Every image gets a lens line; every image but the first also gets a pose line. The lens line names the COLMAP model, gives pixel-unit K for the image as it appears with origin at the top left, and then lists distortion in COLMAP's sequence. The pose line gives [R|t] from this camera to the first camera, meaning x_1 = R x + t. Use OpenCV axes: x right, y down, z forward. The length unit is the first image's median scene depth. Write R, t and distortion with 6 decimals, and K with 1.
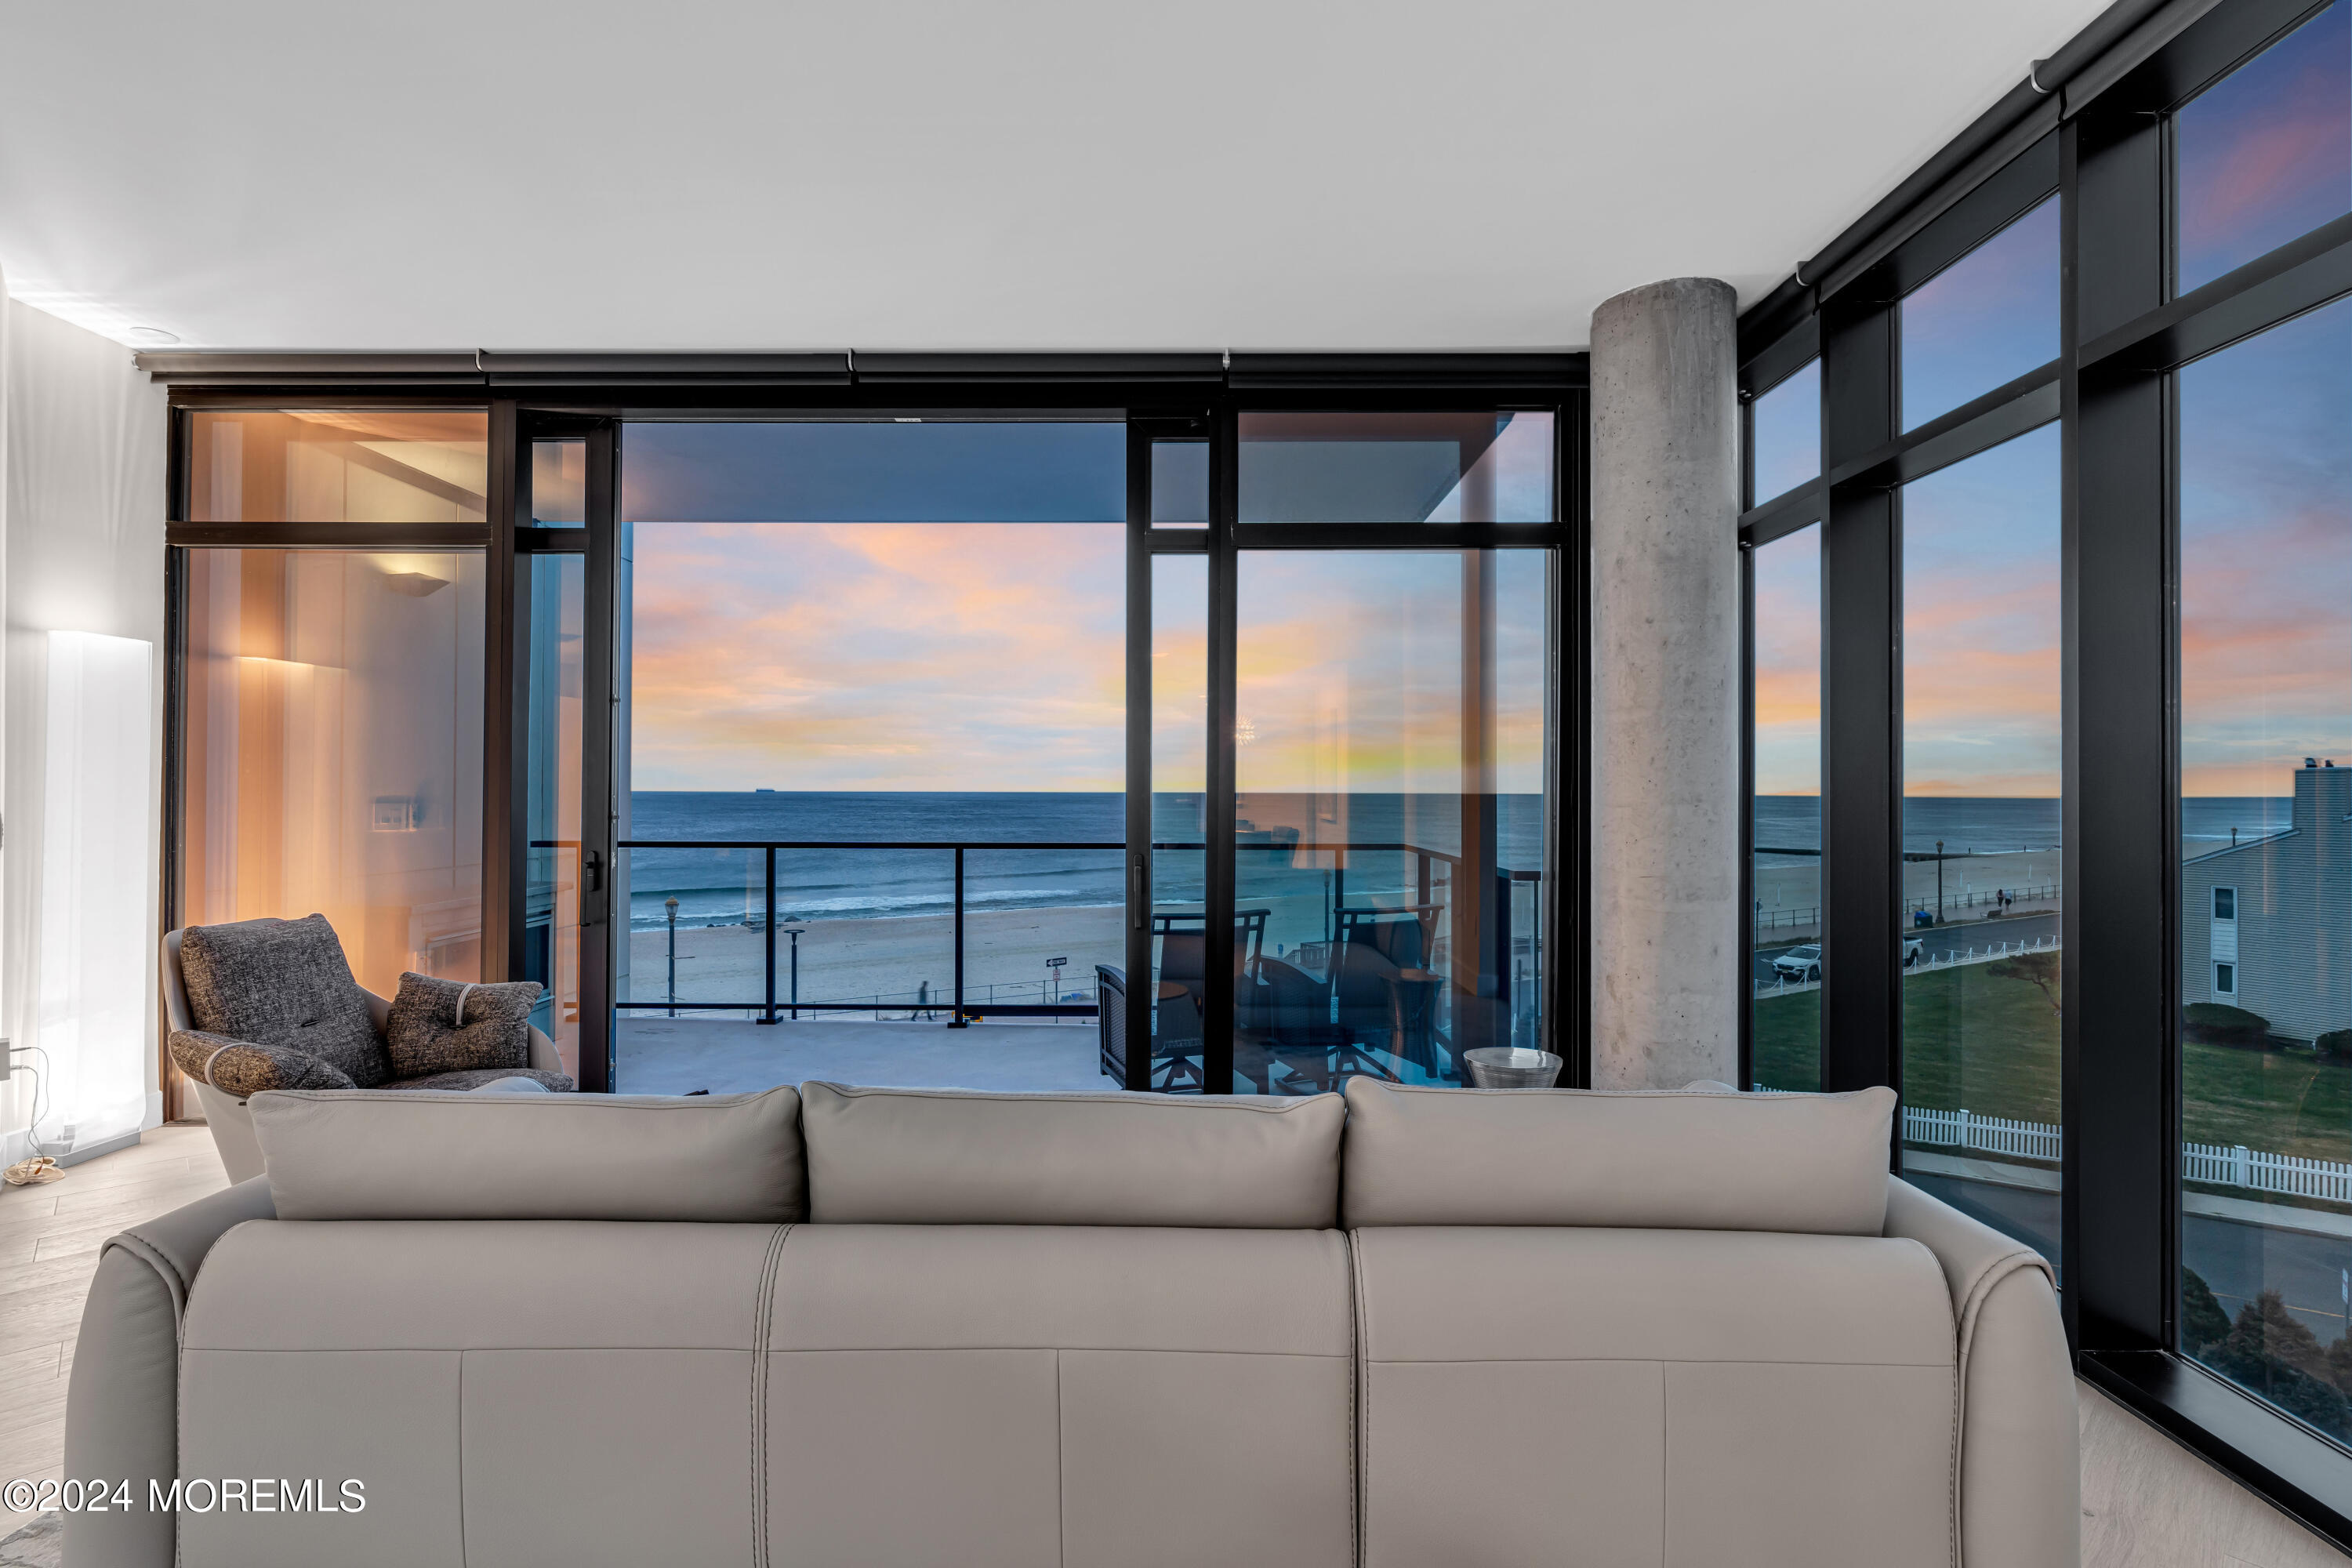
lens RADIAL K [[1105.3, 0, 1177.8], [0, 1105.3, 783.5], [0, 0, 1]] dist [-0.010417, 0.004504]
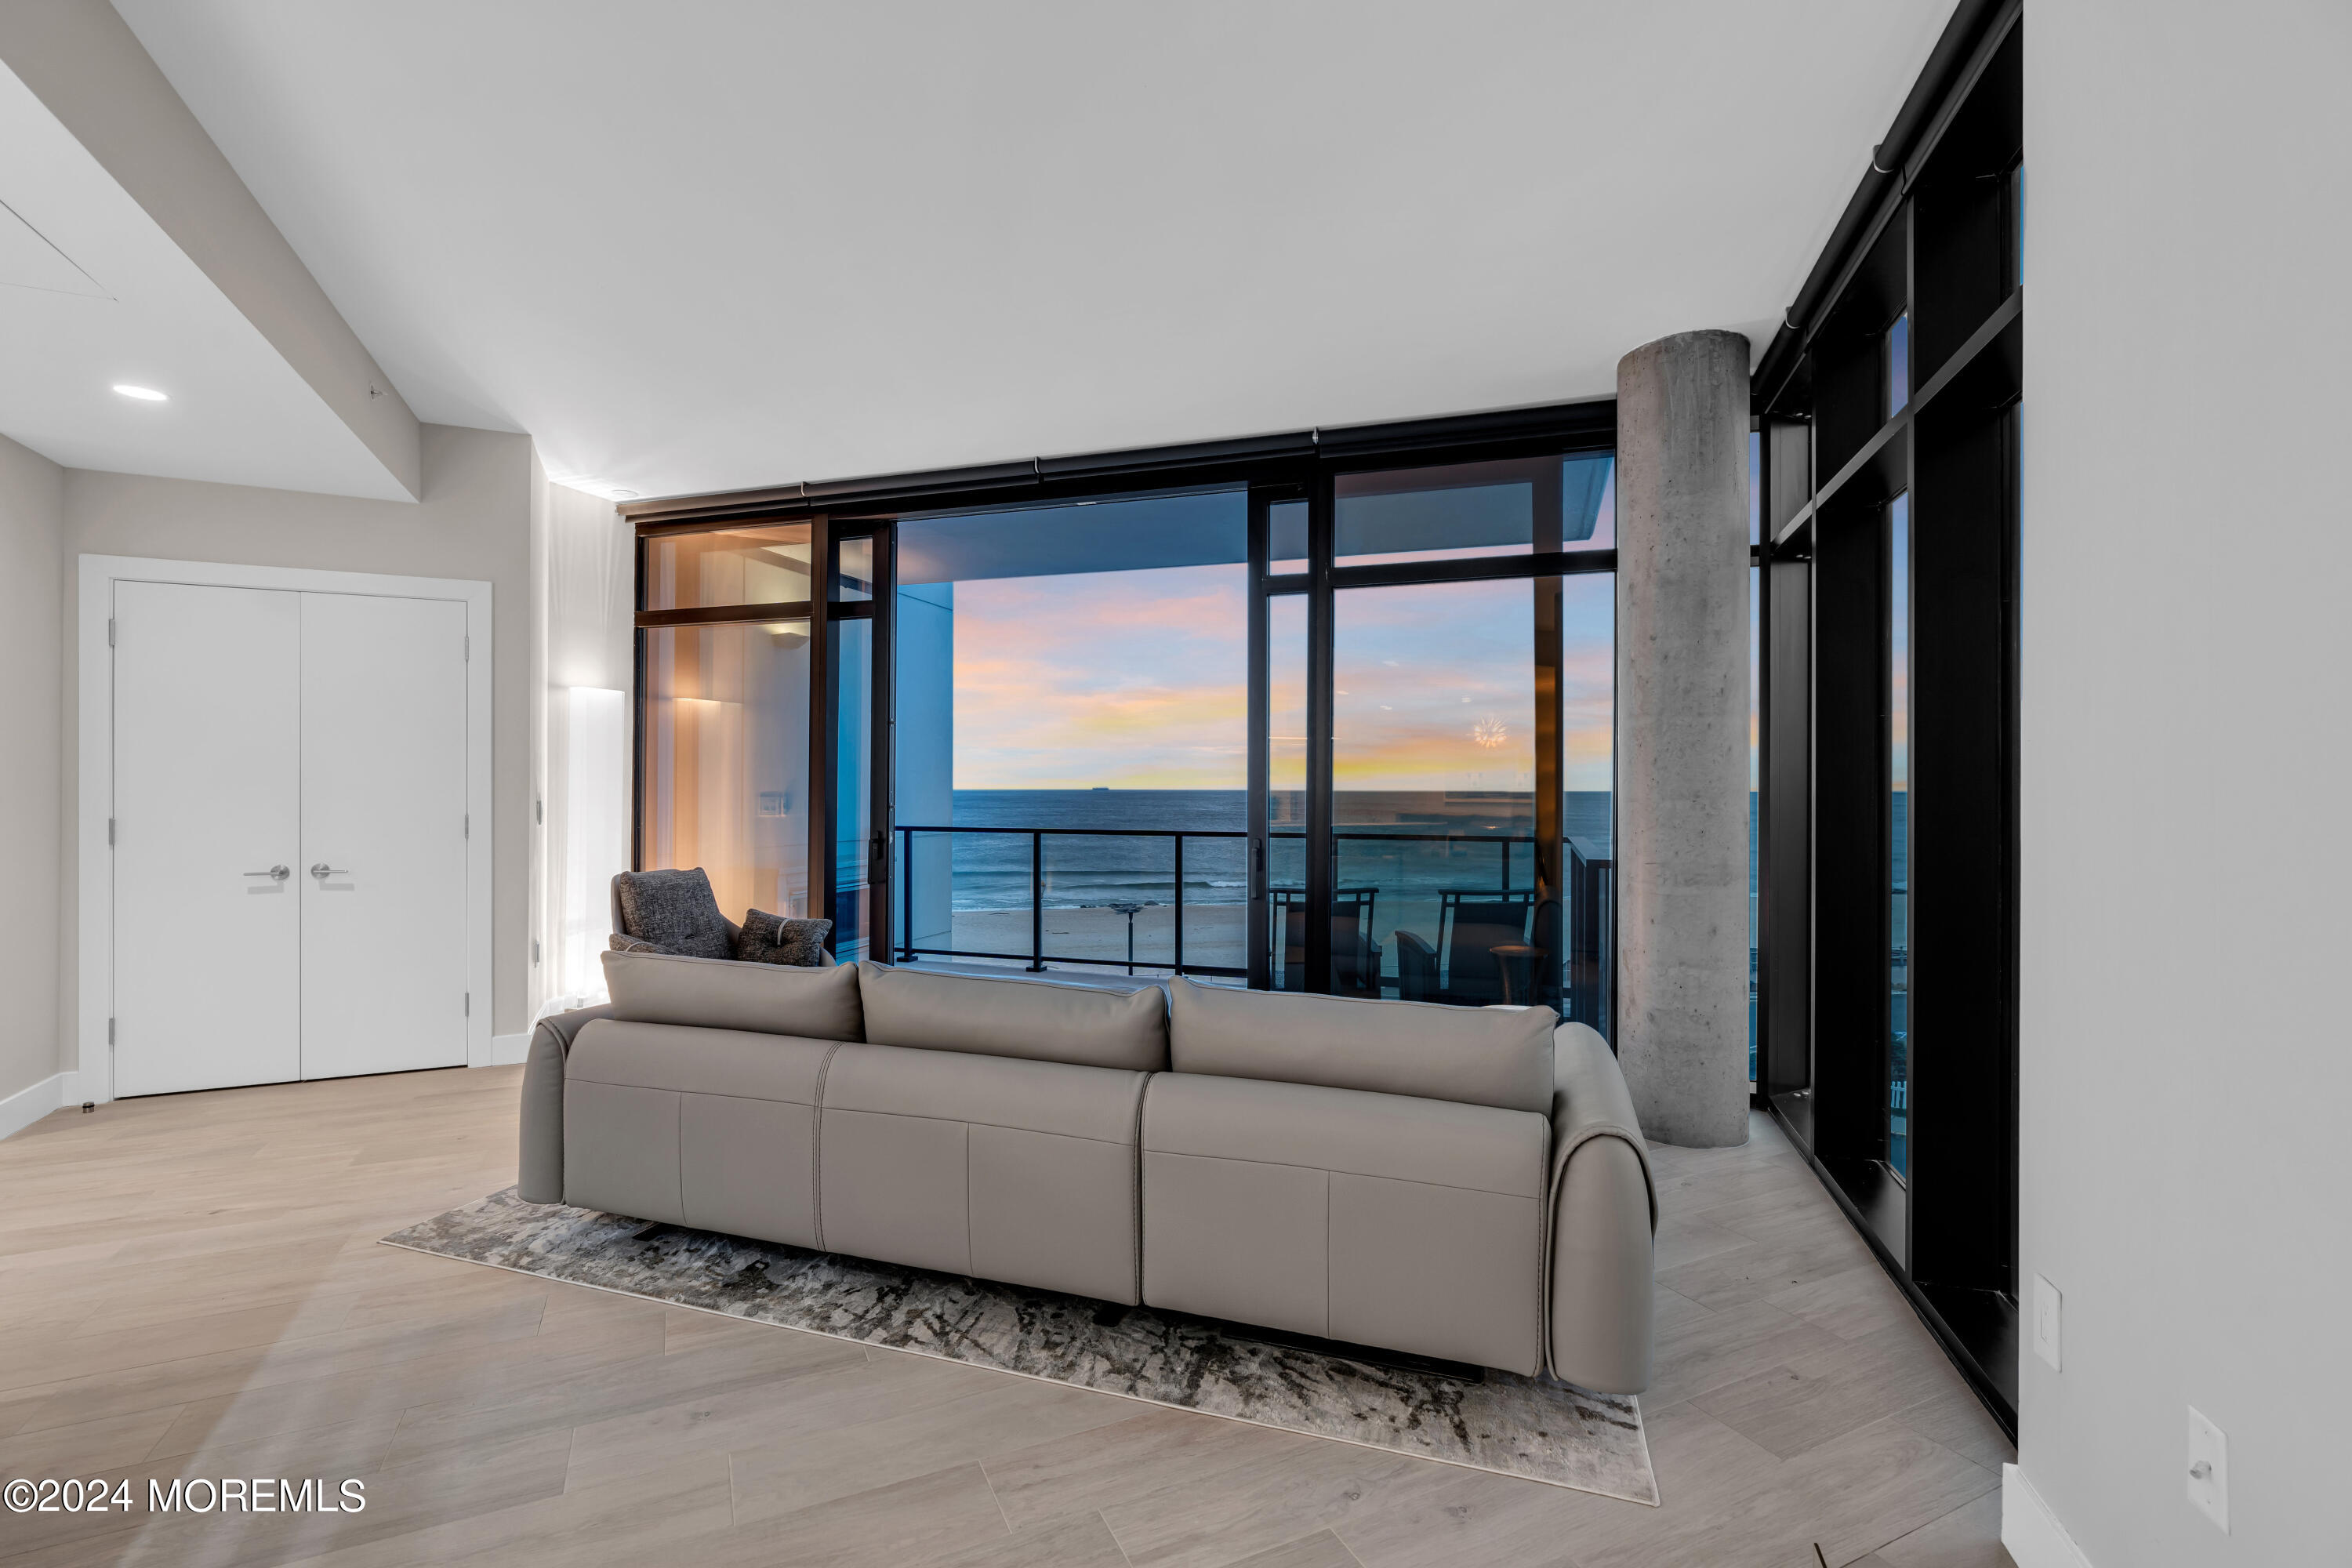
lens RADIAL K [[1046.8, 0, 1176.8], [0, 1046.8, 783.0], [0, 0, 1]] dist [-0.009995, 0.002905]
pose [[0.950280, -0.001265, -0.311394, 0.248102], [0.001631, 0.999998, 0.000916, -0.000007], [0.311392, -0.001379, 0.950280, -0.145624]]
